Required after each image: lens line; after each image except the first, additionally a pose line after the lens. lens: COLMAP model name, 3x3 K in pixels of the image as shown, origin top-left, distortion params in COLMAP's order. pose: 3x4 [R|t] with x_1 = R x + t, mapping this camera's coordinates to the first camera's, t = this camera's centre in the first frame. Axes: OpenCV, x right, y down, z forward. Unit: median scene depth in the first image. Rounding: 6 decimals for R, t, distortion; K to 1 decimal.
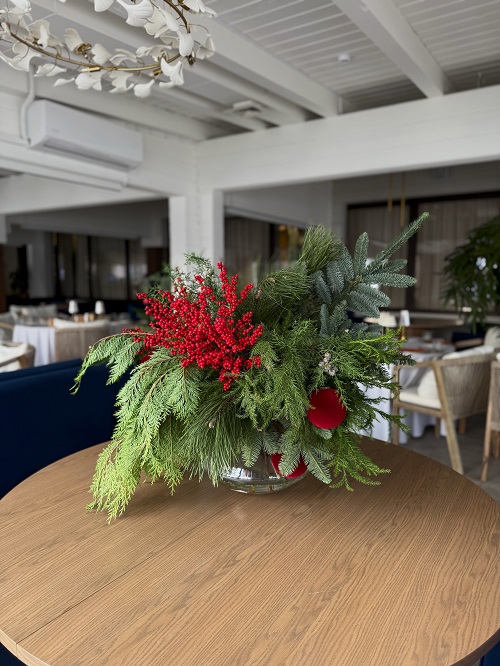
lens RADIAL K [[480.9, 0, 247.9], [0, 480.9, 325.5], [0, 0, 1]] dist [-0.003651, -0.003431]
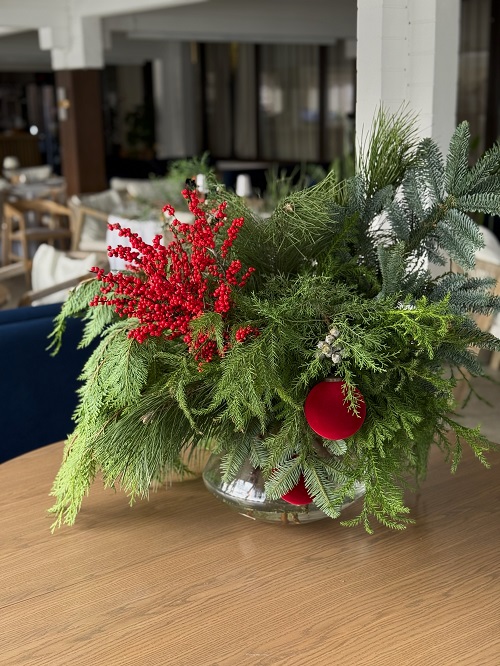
lens RADIAL K [[937.1, 0, 250.0], [0, 937.1, 333.0], [0, 0, 1]] dist [0.161277, -0.437871]
pose [[0.936786, 0.062525, -0.344272, 0.494640], [-0.014916, 0.990147, 0.139236, -0.114213], [0.349586, -0.125299, 0.928488, -0.246324]]
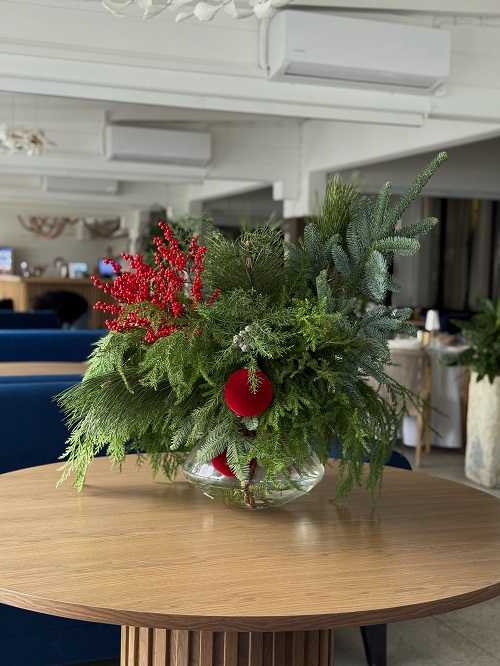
lens RADIAL K [[937.1, 0, 250.0], [0, 937.1, 333.0], [0, 0, 1]] dist [0.161277, -0.437871]
pose [[0.797594, 0.051717, -0.600973, 1.153405], [-0.079595, 0.996629, -0.019870, 0.100714], [0.597920, 0.063683, 0.799022, -0.329688]]
